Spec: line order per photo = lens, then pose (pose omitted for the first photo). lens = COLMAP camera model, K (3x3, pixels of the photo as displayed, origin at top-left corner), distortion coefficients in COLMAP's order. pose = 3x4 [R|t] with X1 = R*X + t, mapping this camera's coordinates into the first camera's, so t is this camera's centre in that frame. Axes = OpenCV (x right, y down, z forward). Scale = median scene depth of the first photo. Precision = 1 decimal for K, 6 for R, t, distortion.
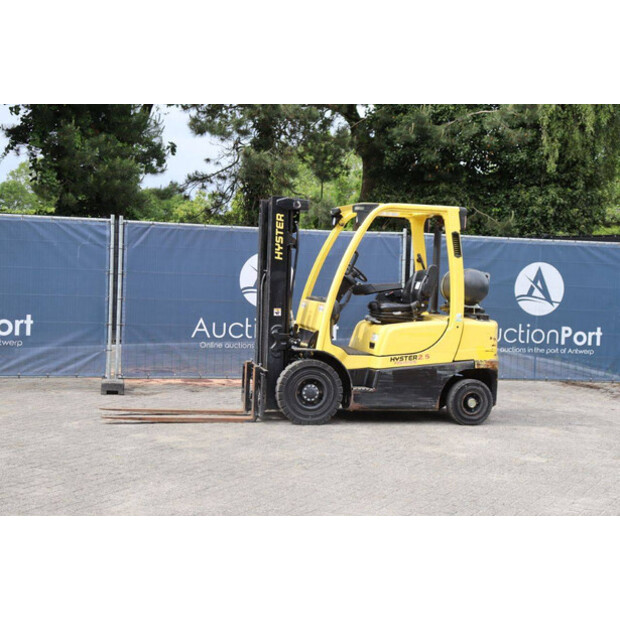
lens RADIAL K [[973.0, 0, 310.0], [0, 973.0, 310.0], [0, 0, 1]] dist [0.144290, 0.009868]
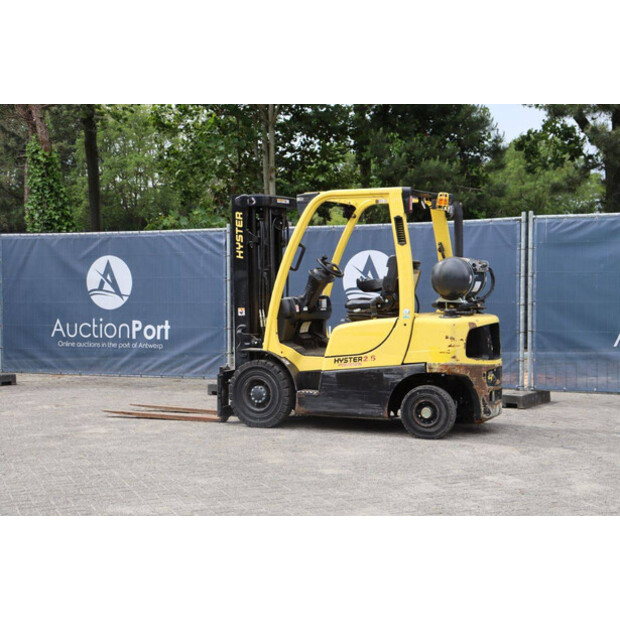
lens RADIAL K [[1074.5, 0, 310.0], [0, 1074.5, 310.0], [0, 0, 1]] dist [0.194186, 0.065904]
pose [[0.757465, -0.022708, -0.652481, 0.705502], [0.011517, 0.999704, -0.021422, 0.023645], [0.652774, 0.008712, 0.757502, 0.213474]]
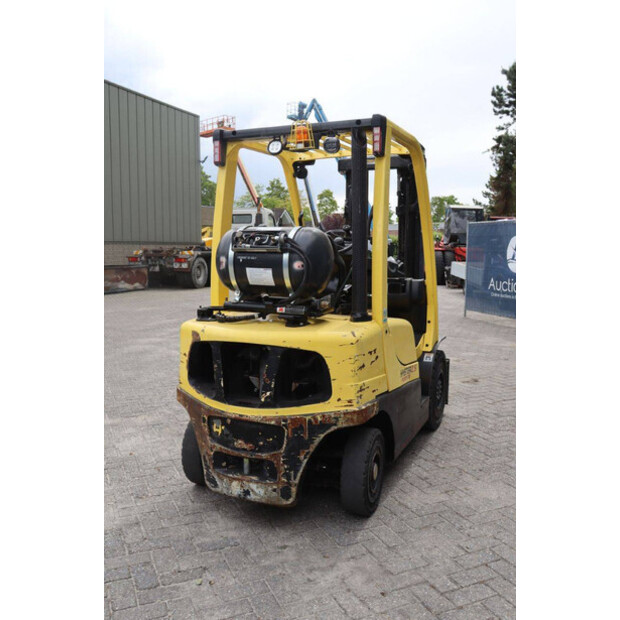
lens RADIAL K [[586.8, 0, 310.0], [0, 586.8, 310.0], [0, 0, 1]] dist [-0.126440, 0.171758]
pose [[-0.609363, 0.048173, -0.791427, 0.410346], [-0.062529, 0.992124, 0.108533, -0.034397], [0.790422, 0.115624, -0.601552, 1.262407]]
